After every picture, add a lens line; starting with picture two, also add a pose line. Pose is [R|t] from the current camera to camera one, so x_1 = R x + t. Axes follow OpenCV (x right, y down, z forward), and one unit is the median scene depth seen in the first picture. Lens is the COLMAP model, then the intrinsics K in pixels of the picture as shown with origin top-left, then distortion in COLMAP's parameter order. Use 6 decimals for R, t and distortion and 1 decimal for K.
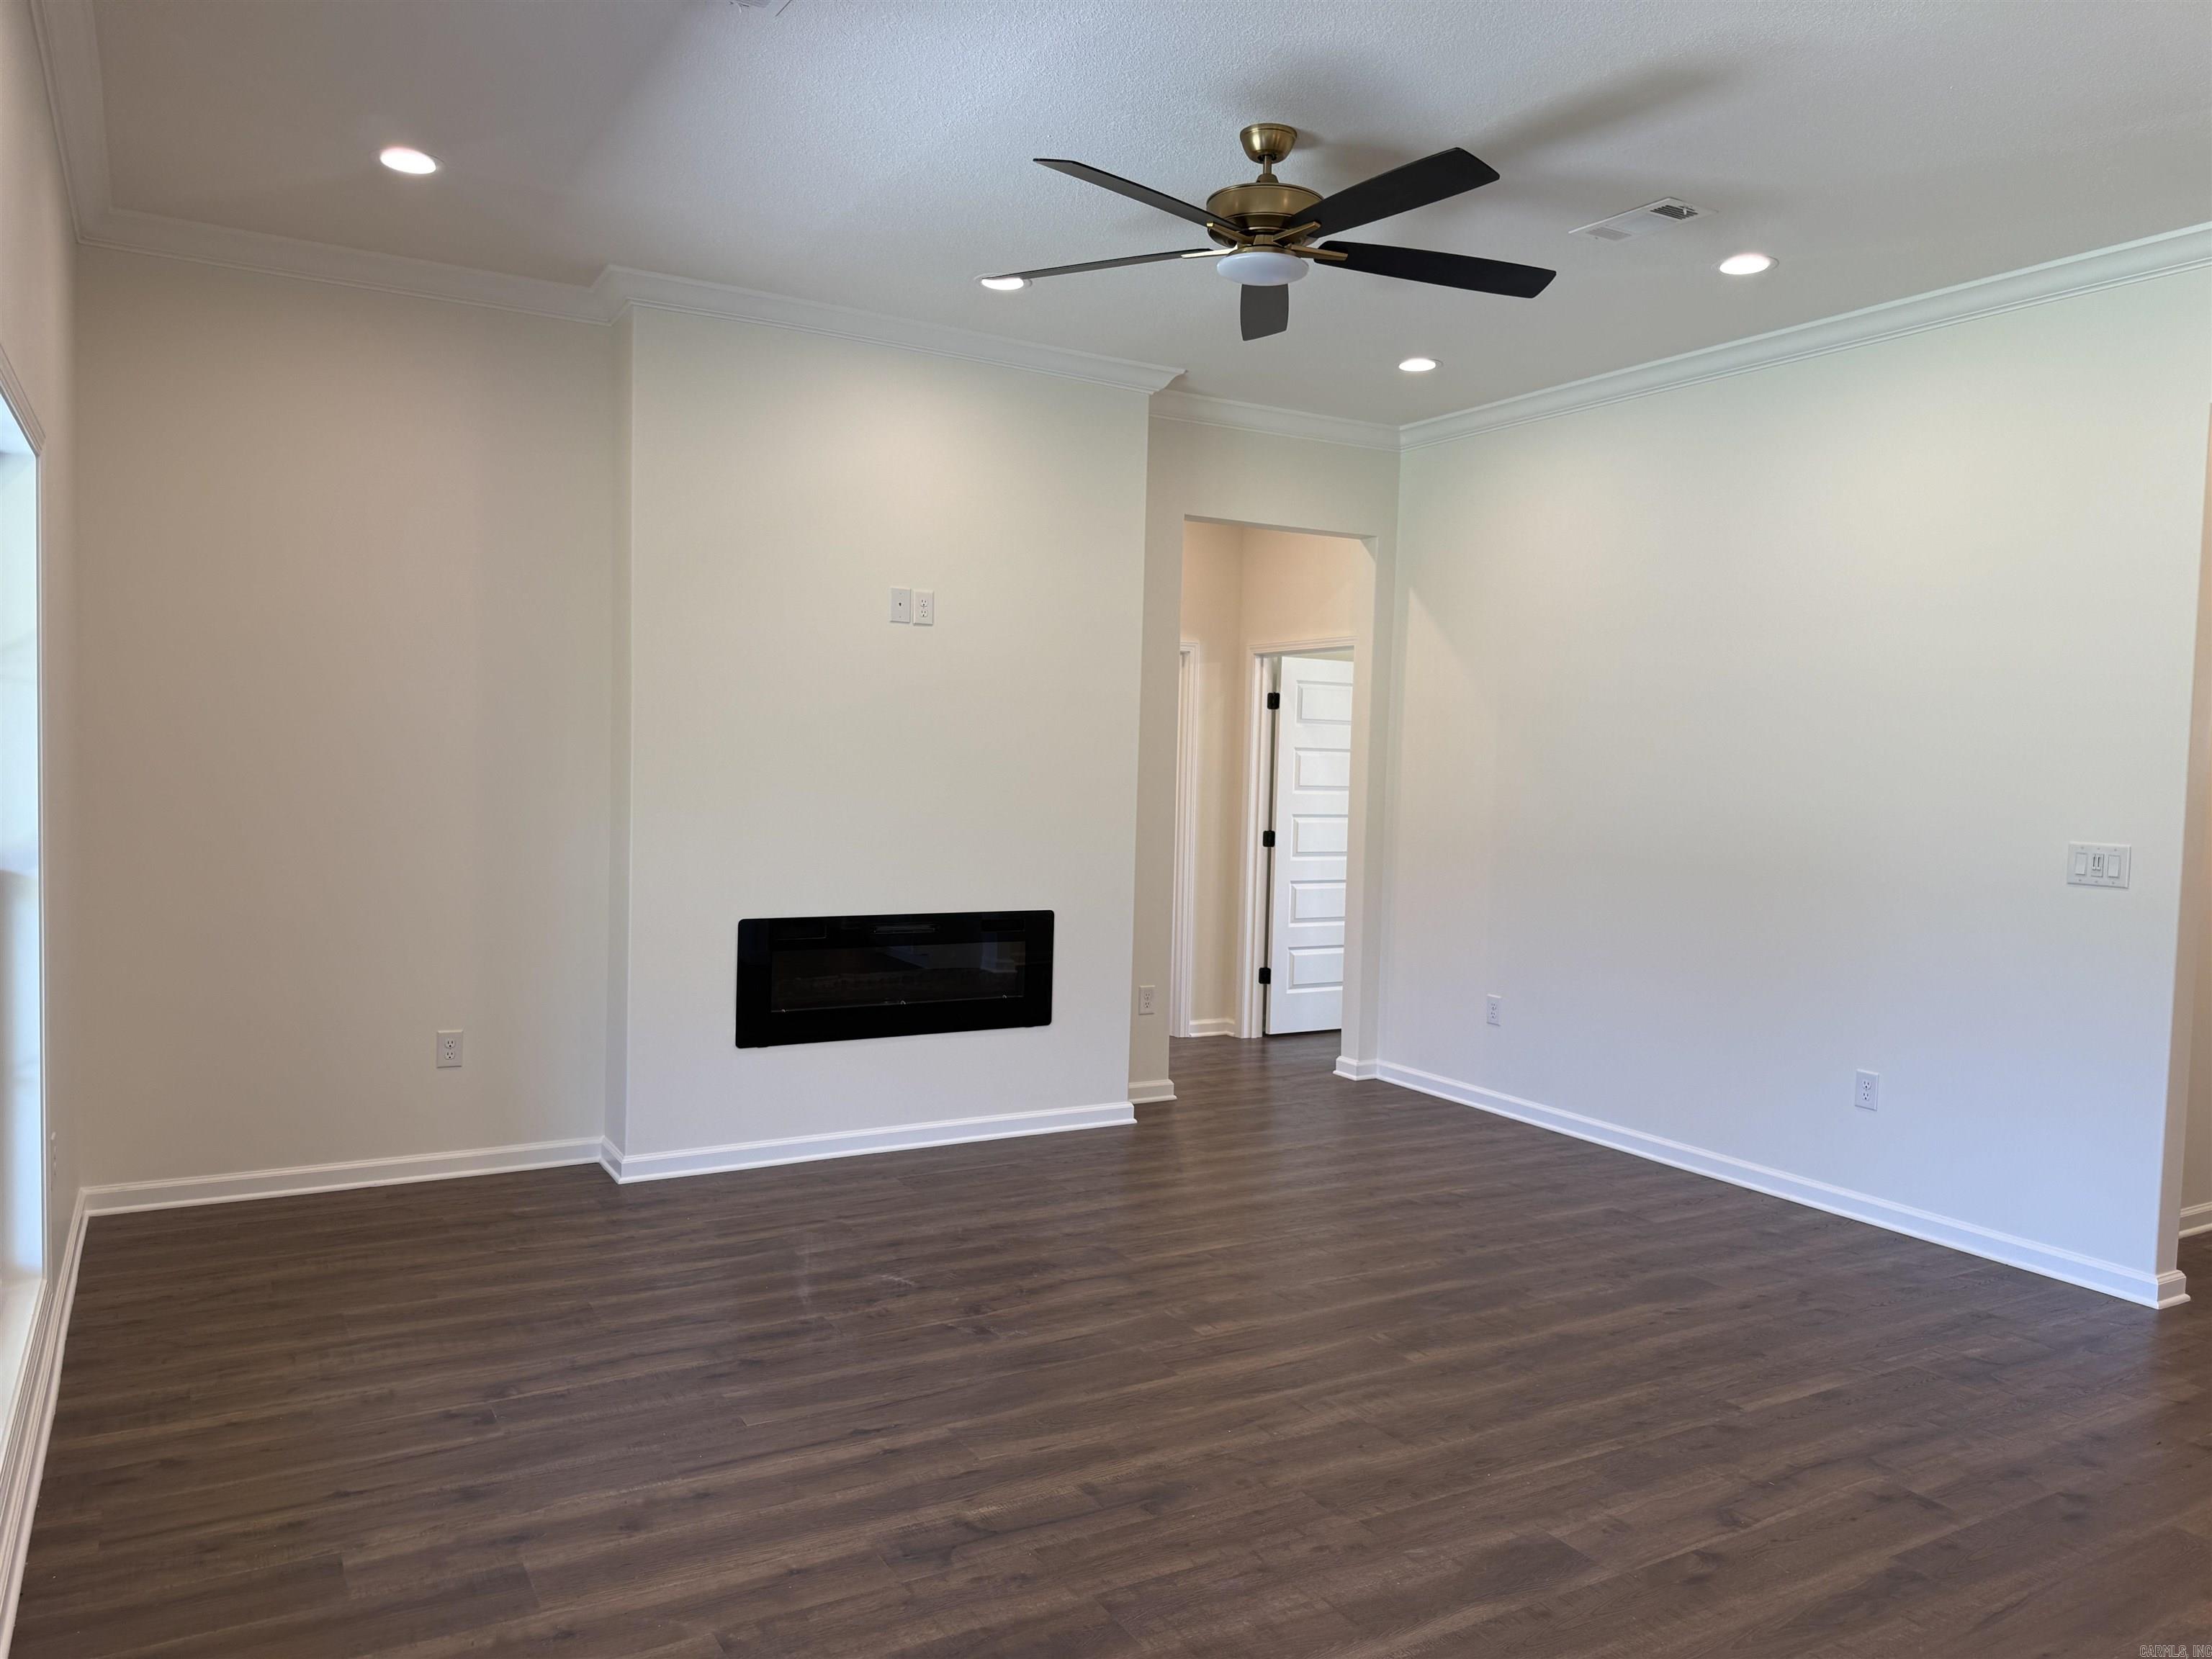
lens RADIAL K [[1551.5, 0, 1091.6], [0, 1551.5, 831.9], [0, 0, 1]] dist [0.110975, -0.153475]
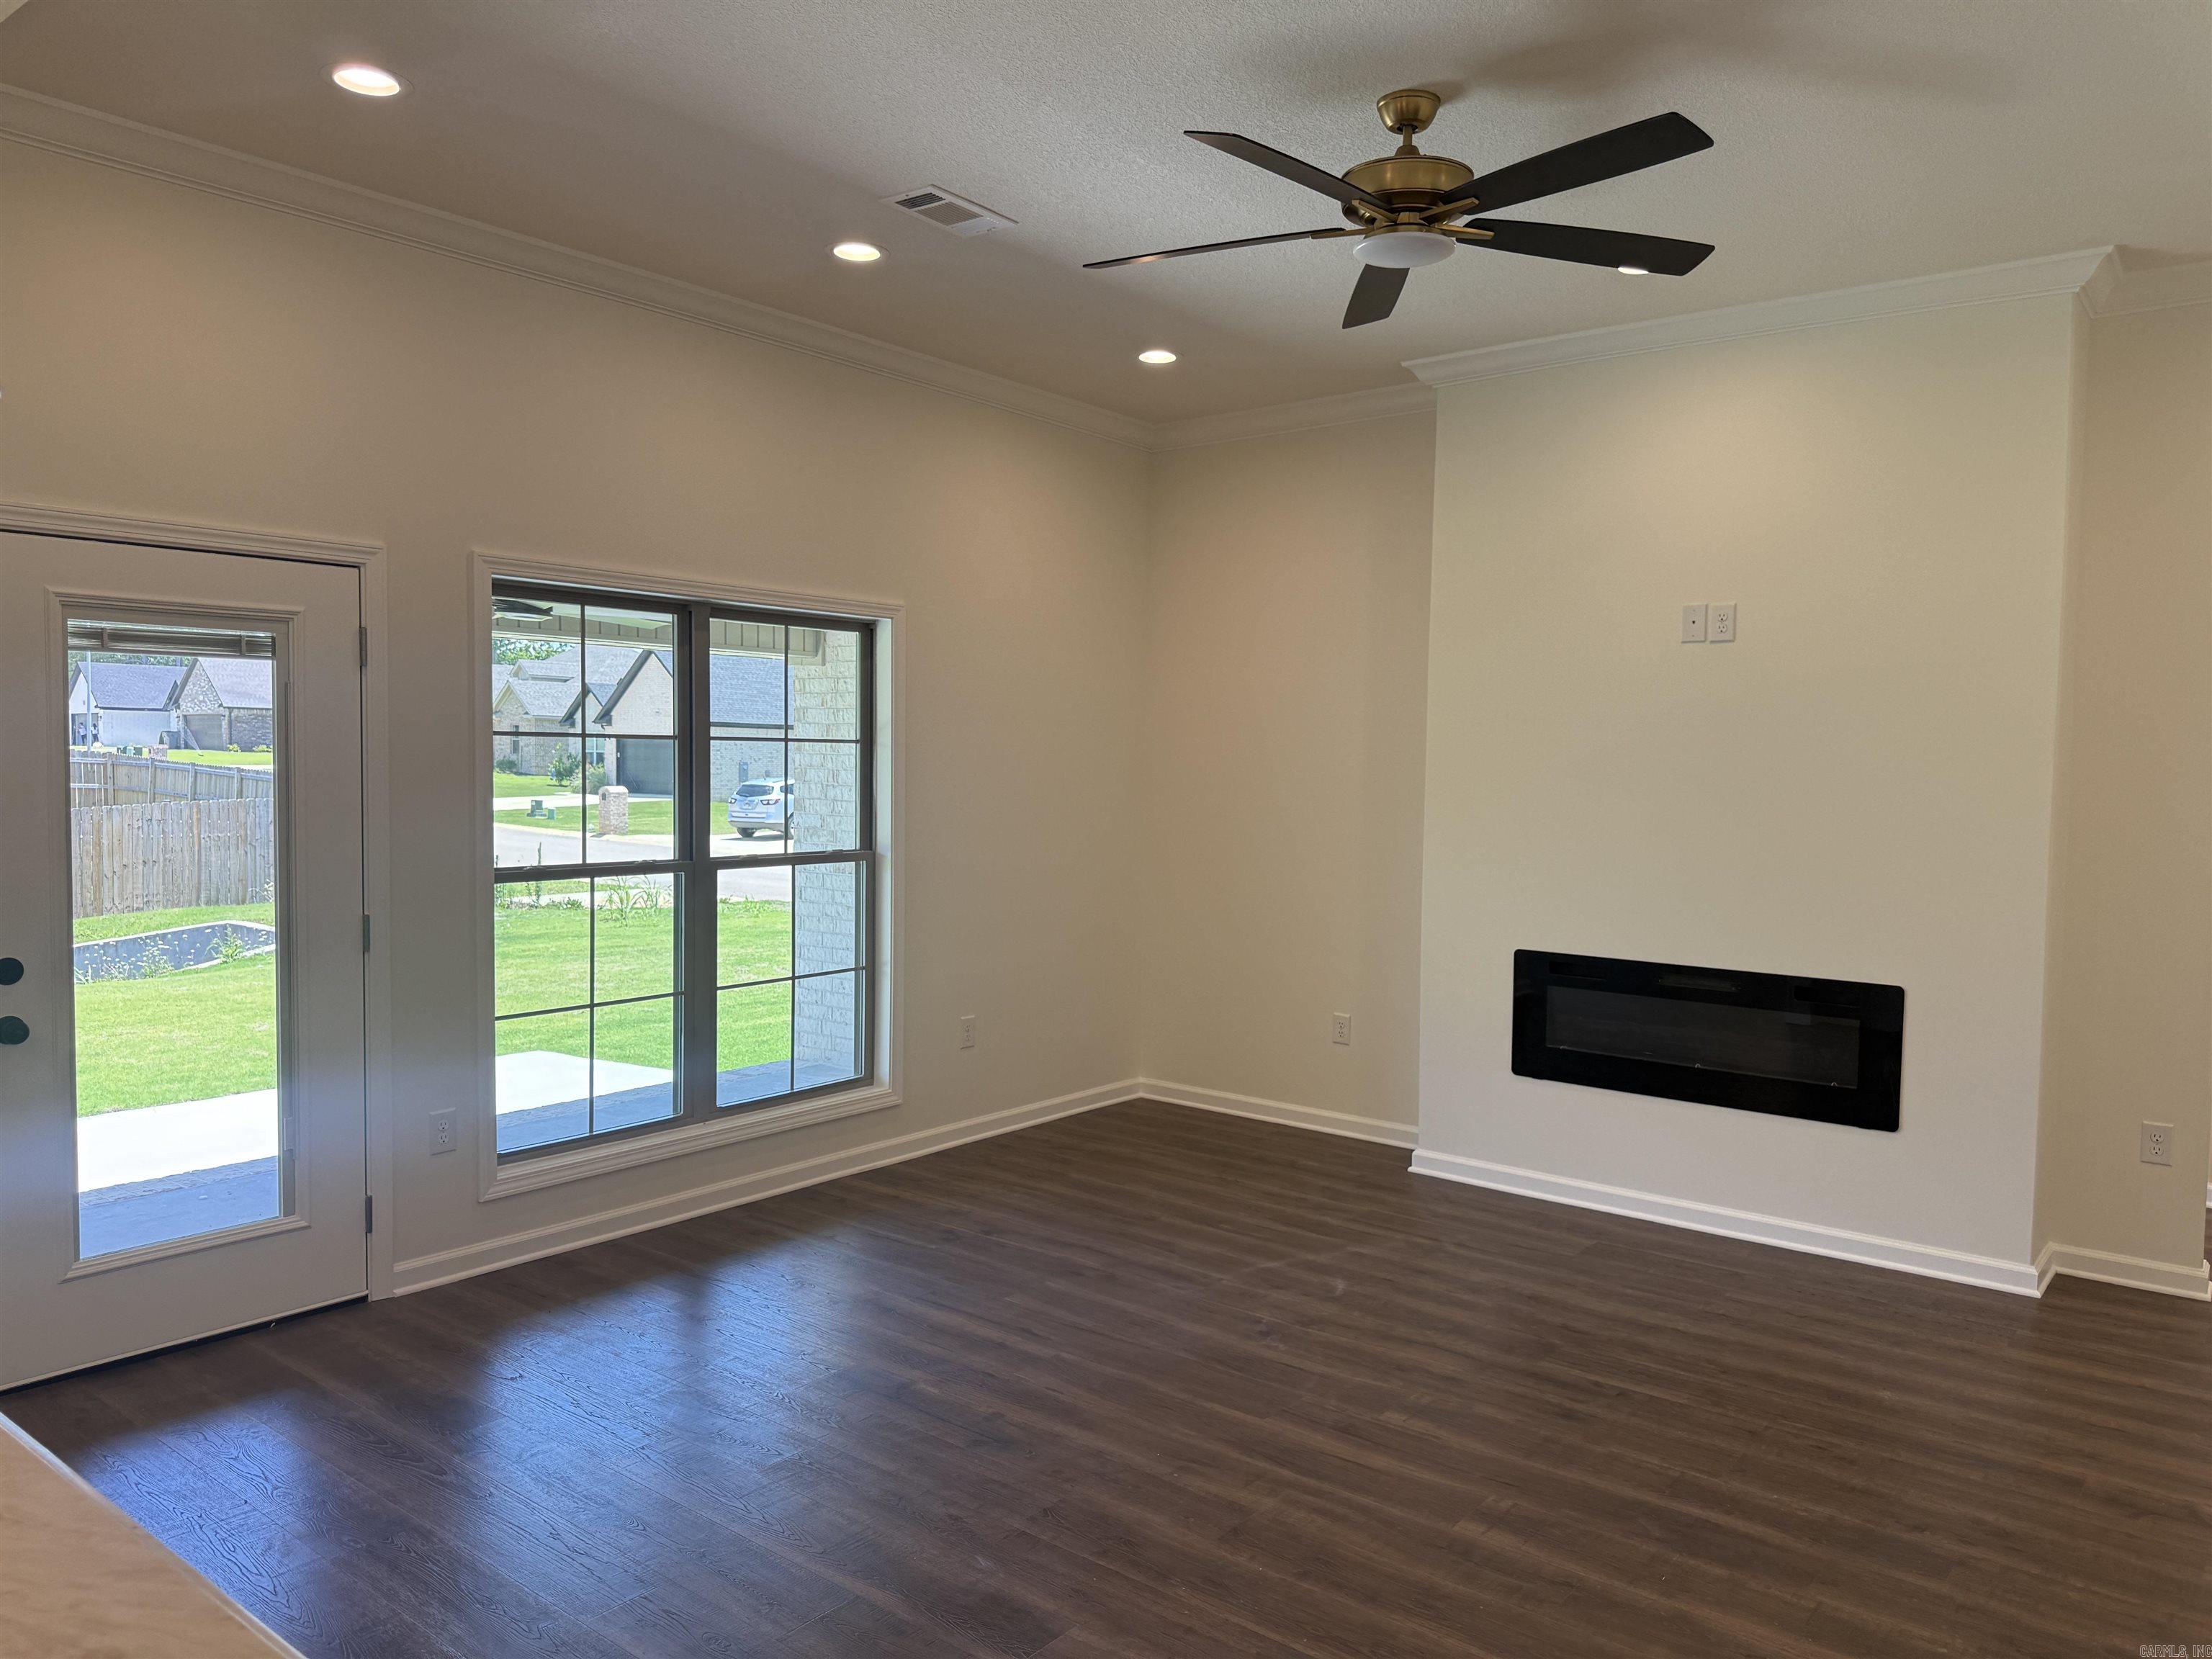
lens RADIAL K [[1561.4, 0, 1104.4], [0, 1561.4, 829.2], [0, 0, 1]] dist [0.075335, -0.090212]
pose [[0.362785, 0.025359, -0.931528, 0.811729], [-0.049845, 0.998727, 0.007776, -0.021645], [0.930539, 0.043611, 0.363587, 0.466789]]
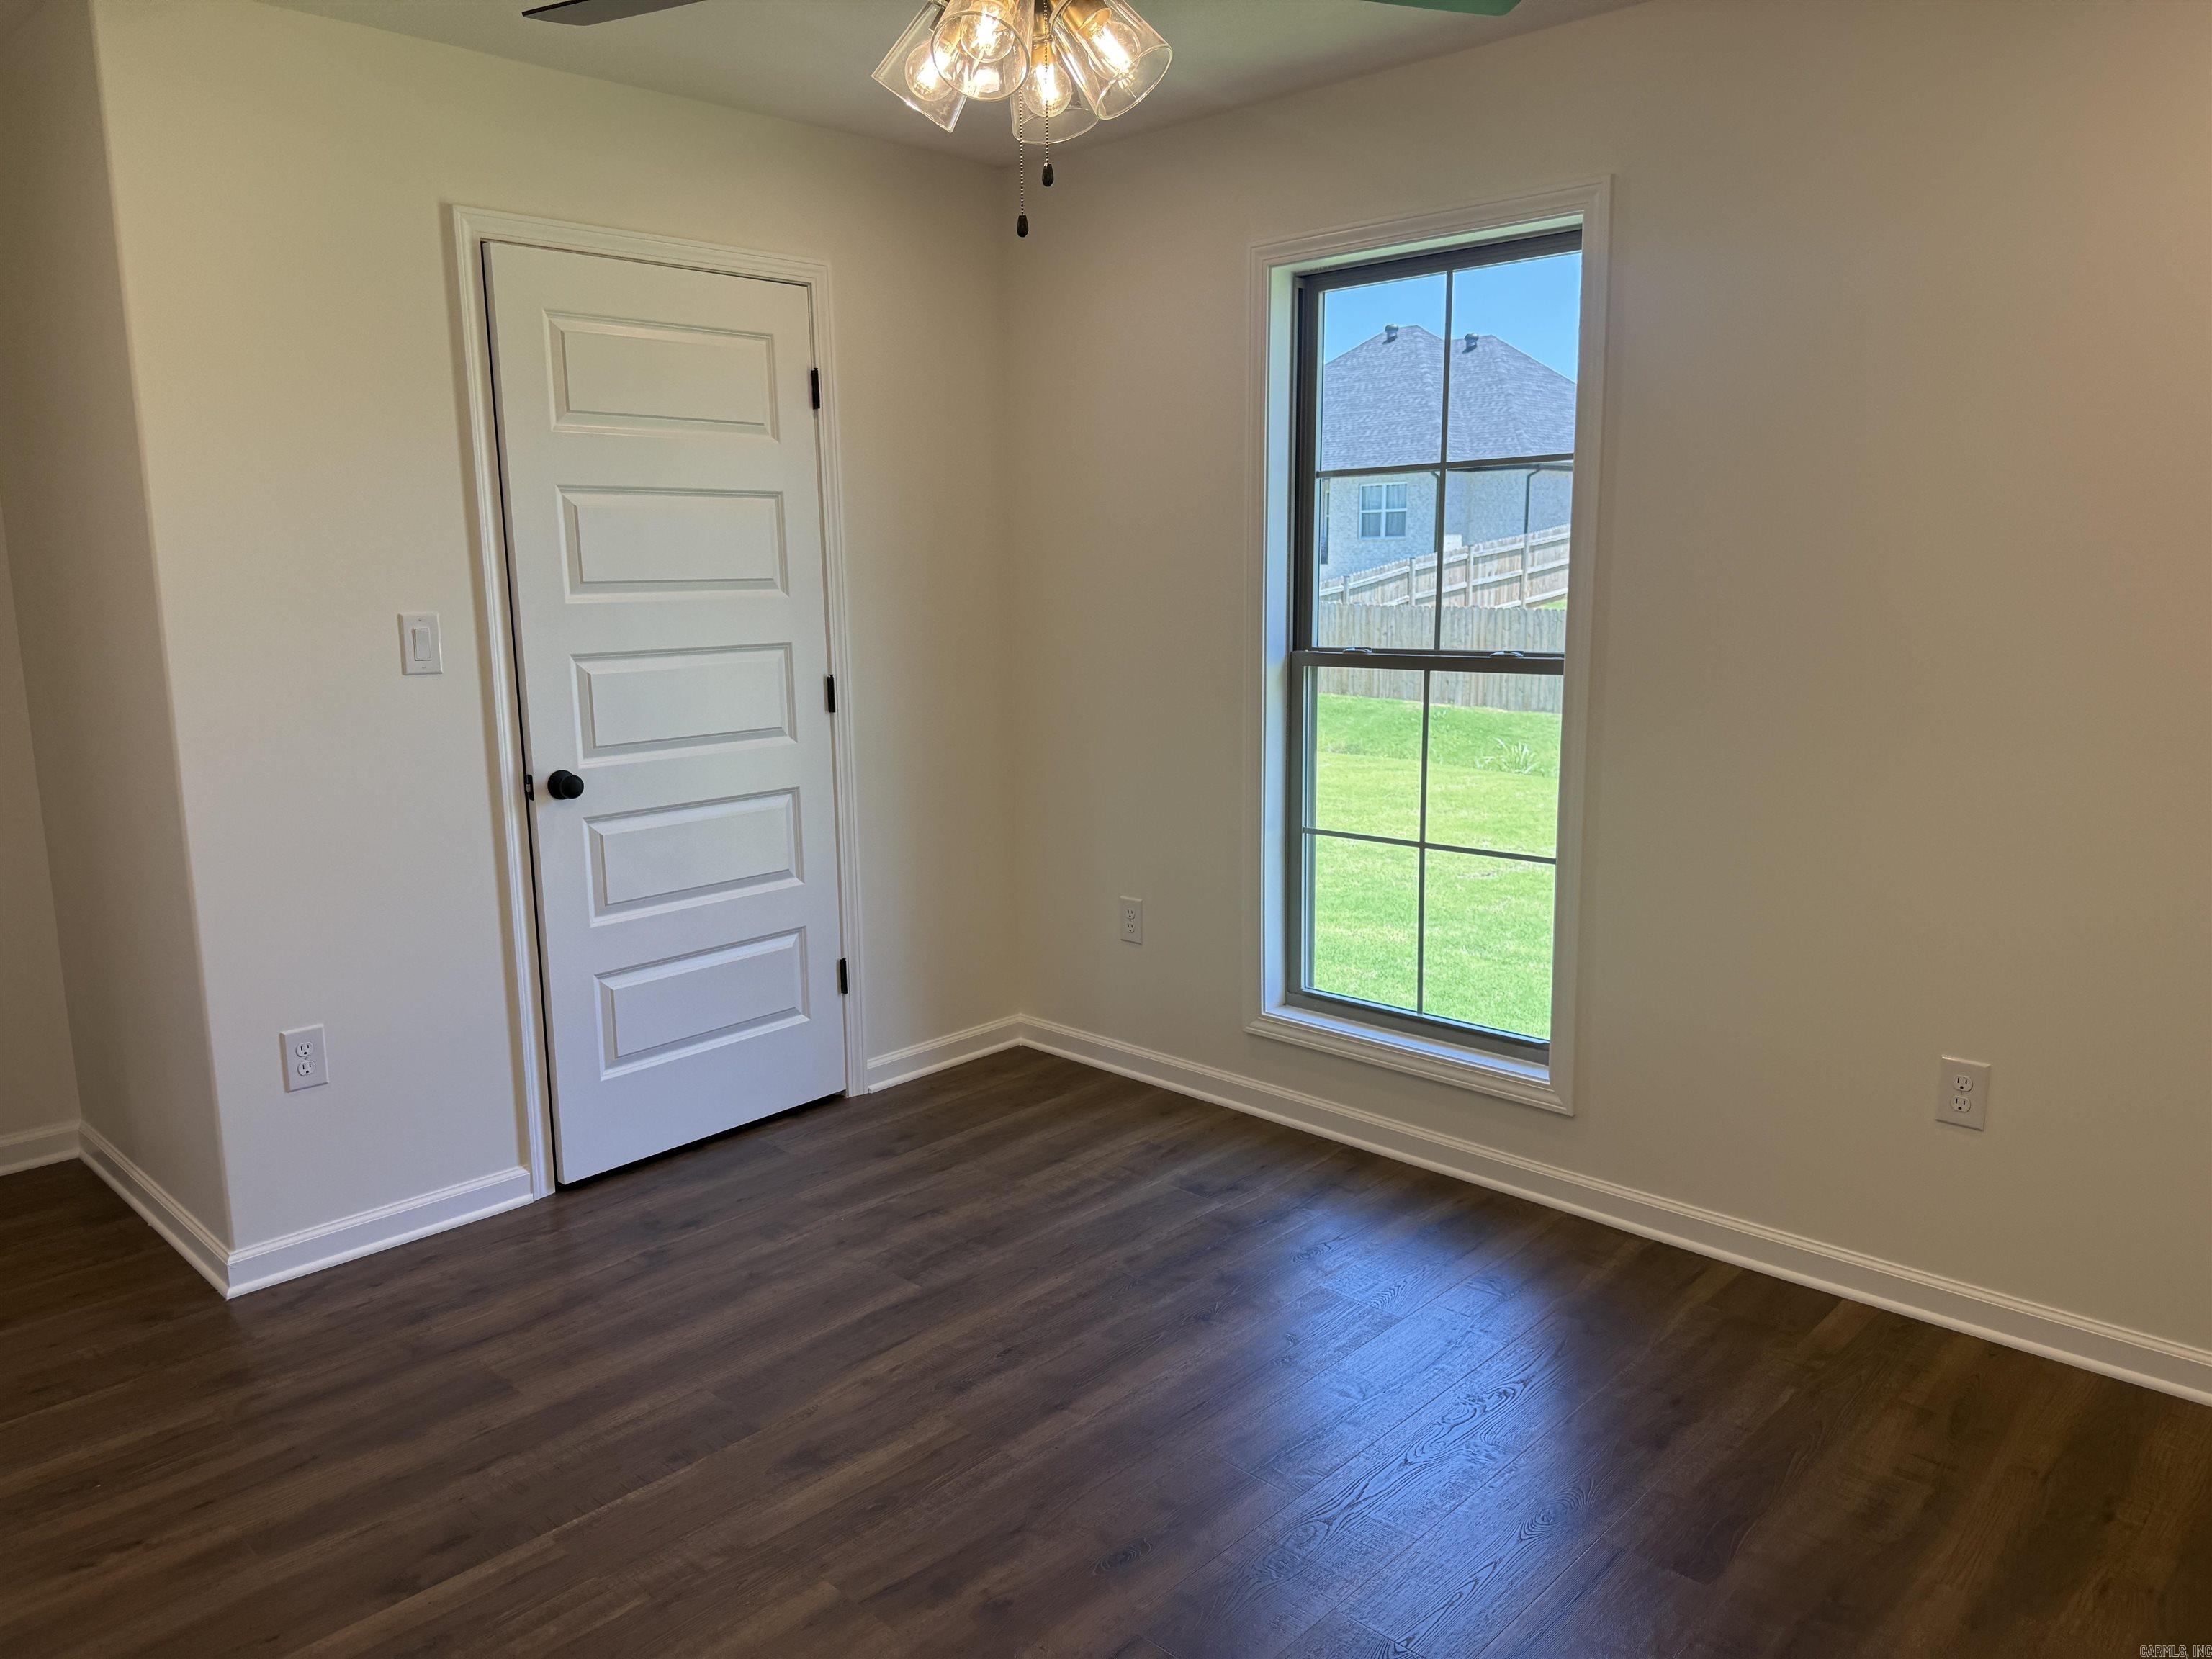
lens RADIAL K [[1619.5, 0, 1102.9], [0, 1619.5, 836.0], [0, 0, 1]] dist [0.102524, -0.203884]
pose [[-0.968092, 0.023674, -0.249473, -0.024512], [-0.027269, 0.979664, 0.198785, -0.038462], [0.249106, 0.199245, -0.947759, 1.335495]]
